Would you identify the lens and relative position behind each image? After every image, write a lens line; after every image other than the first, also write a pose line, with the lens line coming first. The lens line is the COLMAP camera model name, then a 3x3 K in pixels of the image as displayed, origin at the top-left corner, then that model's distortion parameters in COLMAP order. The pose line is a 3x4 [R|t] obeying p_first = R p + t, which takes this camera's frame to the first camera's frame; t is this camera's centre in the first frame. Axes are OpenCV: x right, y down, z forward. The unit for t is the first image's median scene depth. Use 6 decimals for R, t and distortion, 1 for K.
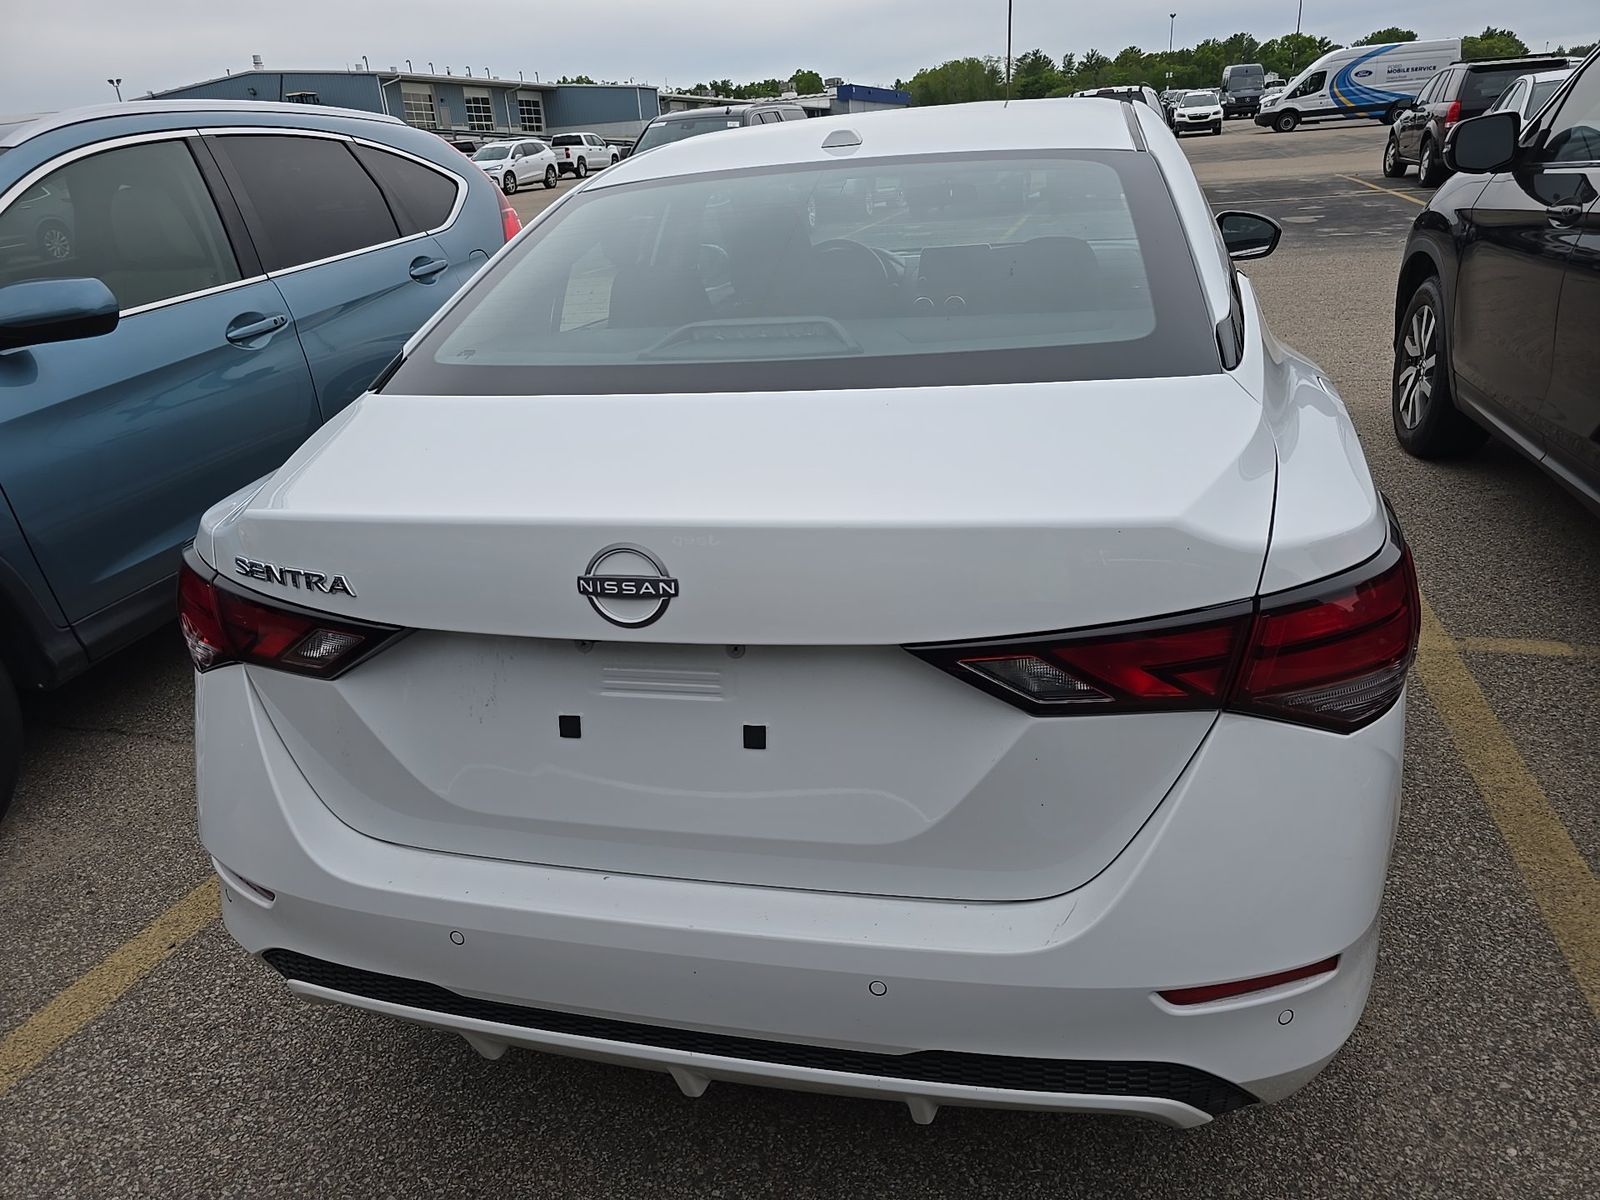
lens RADIAL K [[1075.8, 0, 779.5], [0, 1075.8, 598.2], [0, 0, 1]] dist [0.051760, -0.050105]
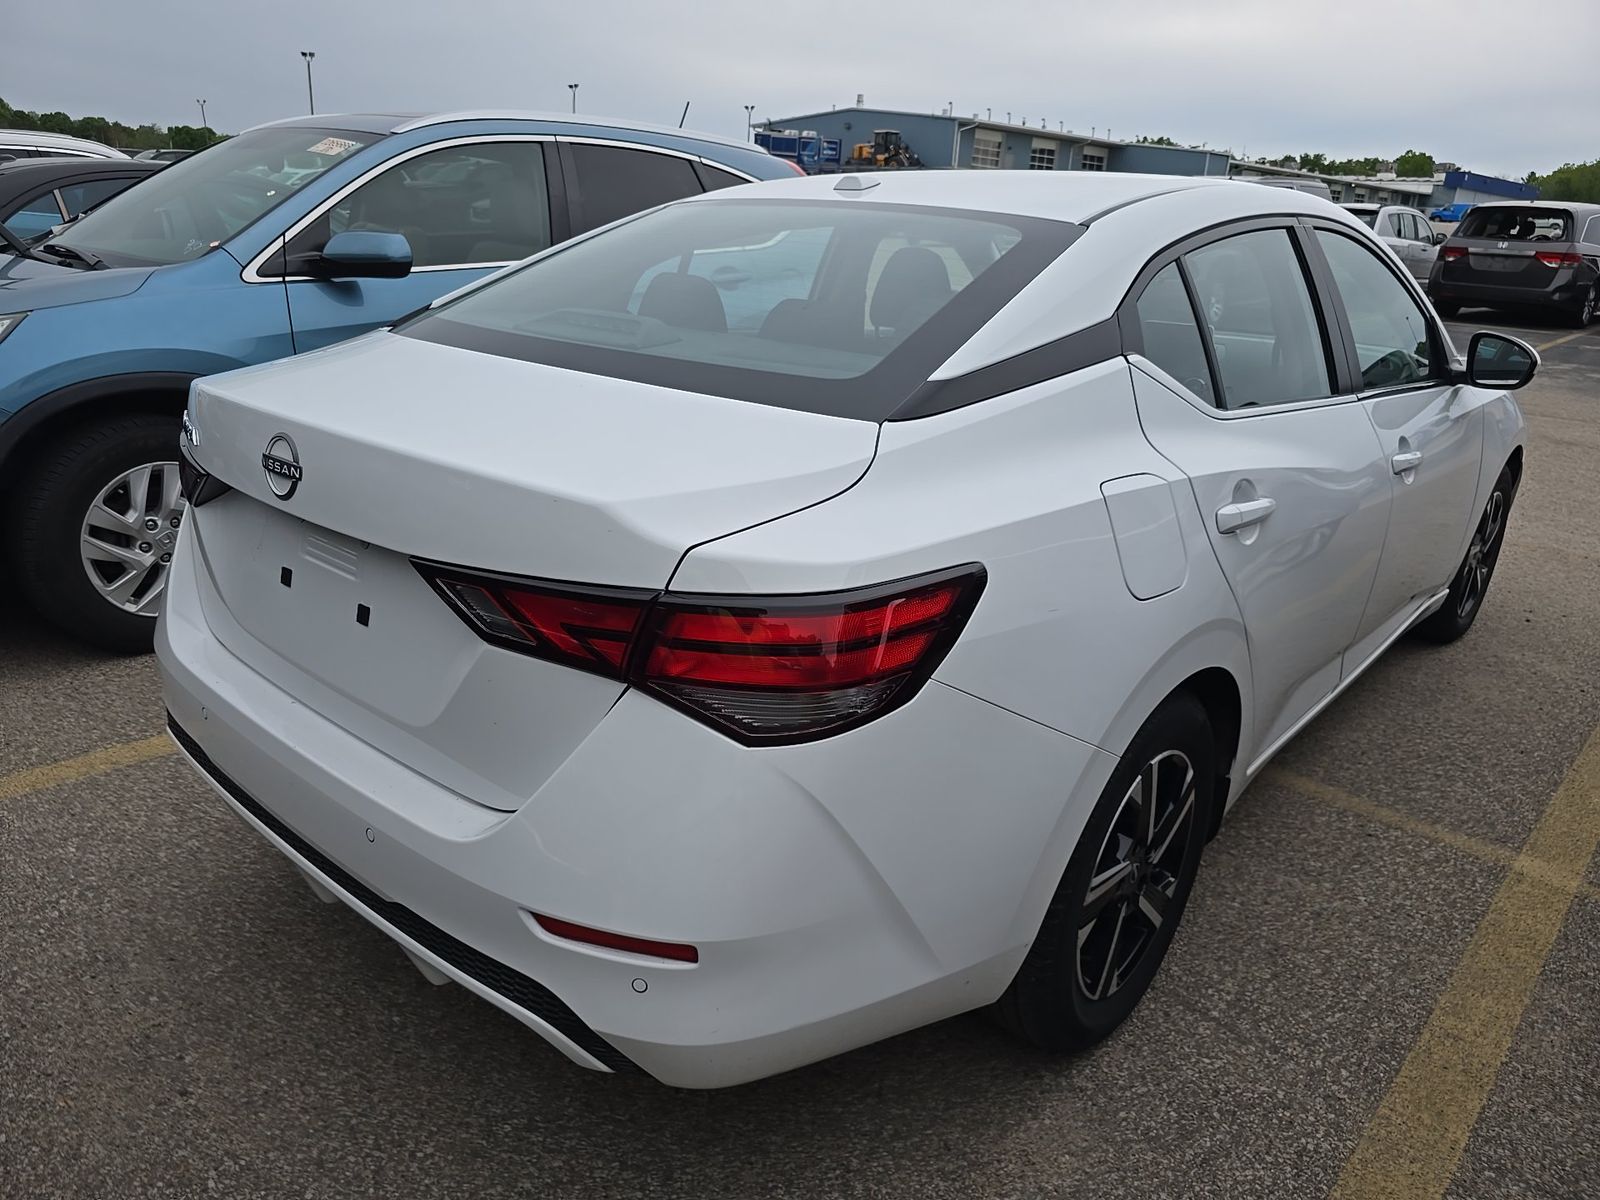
lens RADIAL K [[1075.8, 0, 779.5], [0, 1075.8, 598.2], [0, 0, 1]] dist [0.051760, -0.050105]
pose [[0.884762, 0.255500, -0.389763, 0.388742], [-0.270970, 0.962458, 0.015816, -0.017107], [0.379171, 0.091621, 0.920779, 0.011677]]
